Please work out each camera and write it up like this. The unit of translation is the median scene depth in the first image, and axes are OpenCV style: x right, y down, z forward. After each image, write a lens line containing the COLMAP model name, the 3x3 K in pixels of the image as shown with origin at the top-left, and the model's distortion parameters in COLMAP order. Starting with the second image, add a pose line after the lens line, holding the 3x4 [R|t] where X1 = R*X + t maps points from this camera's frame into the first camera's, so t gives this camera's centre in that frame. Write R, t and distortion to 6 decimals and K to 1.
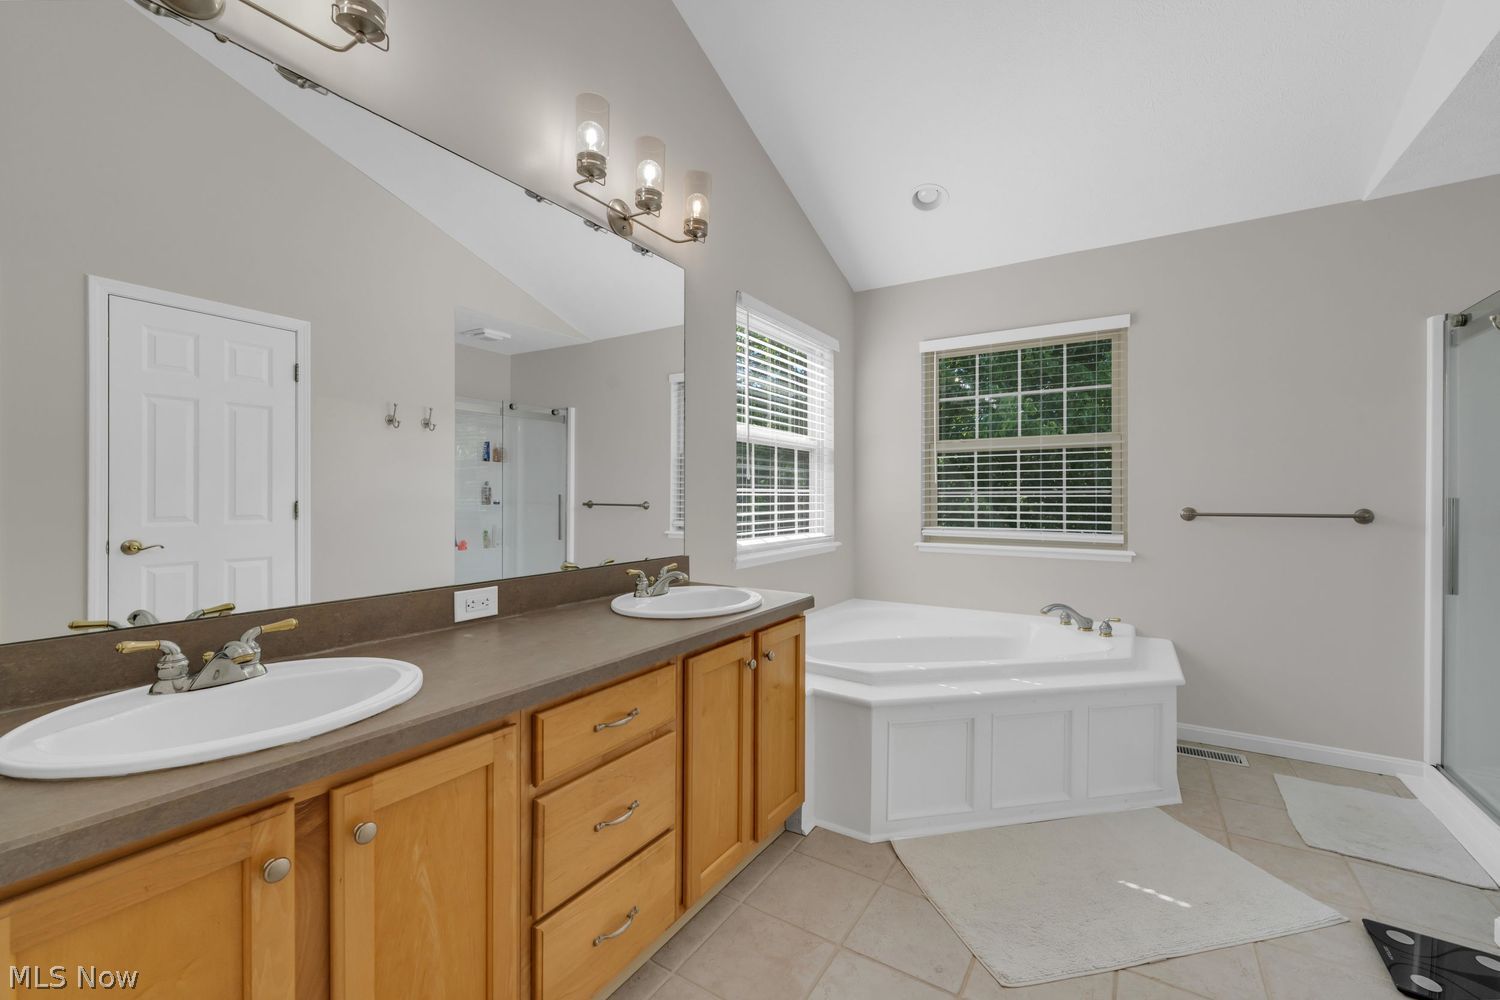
lens RADIAL K [[615.7, 0, 750.2], [0, 615.7, 497.2], [0, 0, 1]] dist [-0.001029, 0.000205]
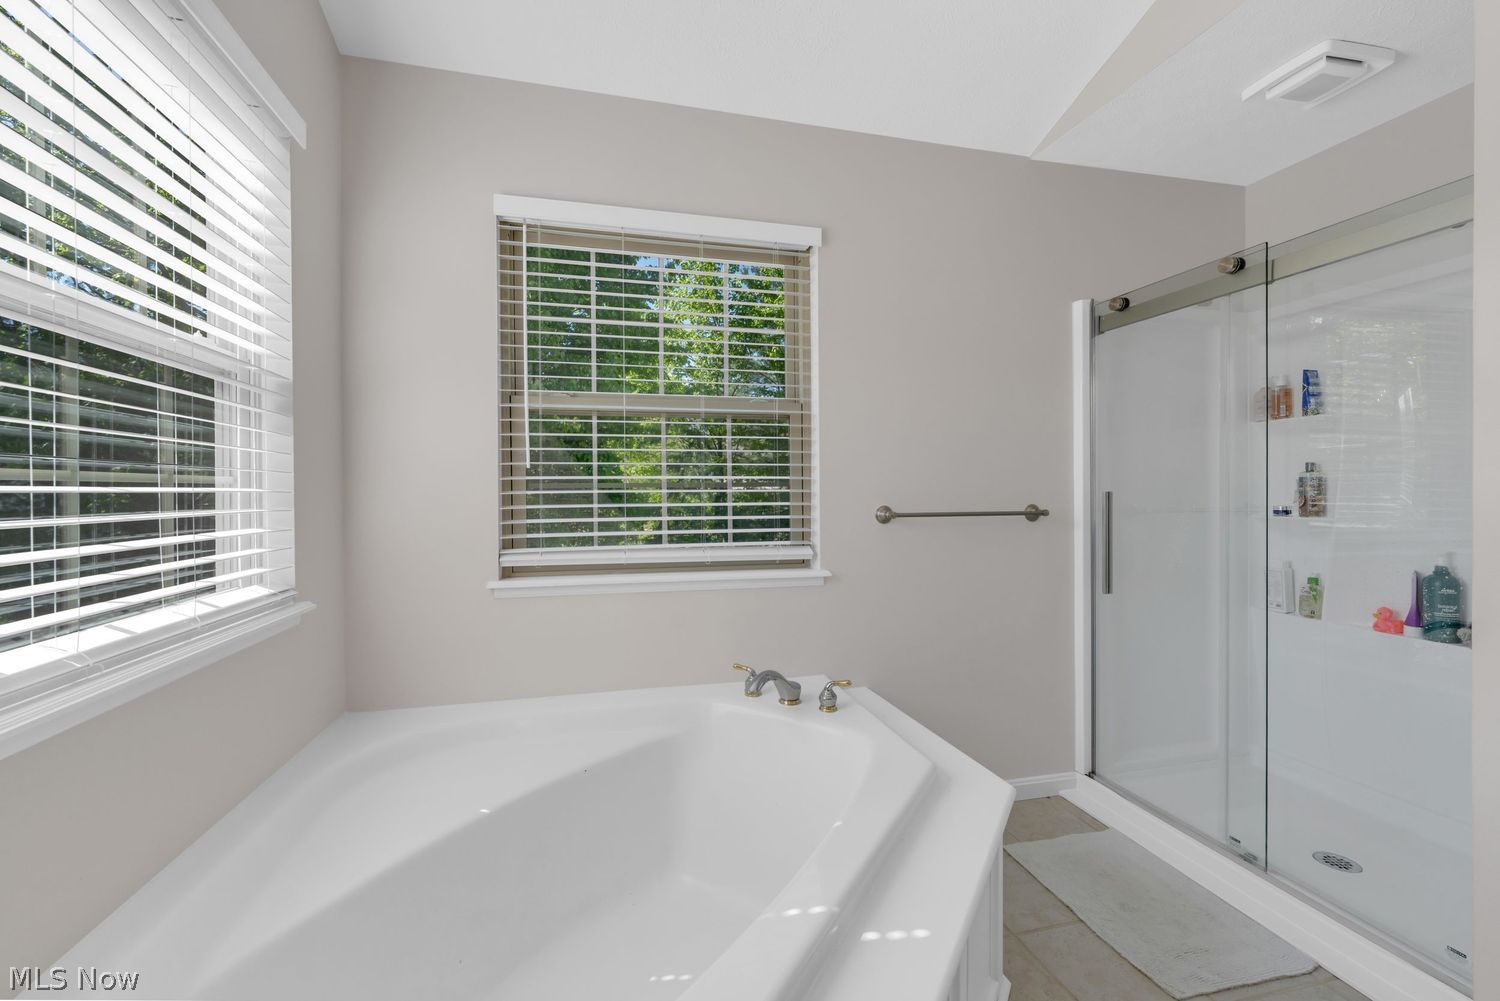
lens RADIAL K [[615.7, 0, 750.2], [0, 615.7, 497.7], [0, 0, 1]] dist [-0.001029, 0.000205]
pose [[0.690426, -0.012709, 0.723291, 0.052719], [0.003319, 0.999891, 0.014401, -0.004381], [-0.723395, -0.007542, 0.690393, 0.528701]]
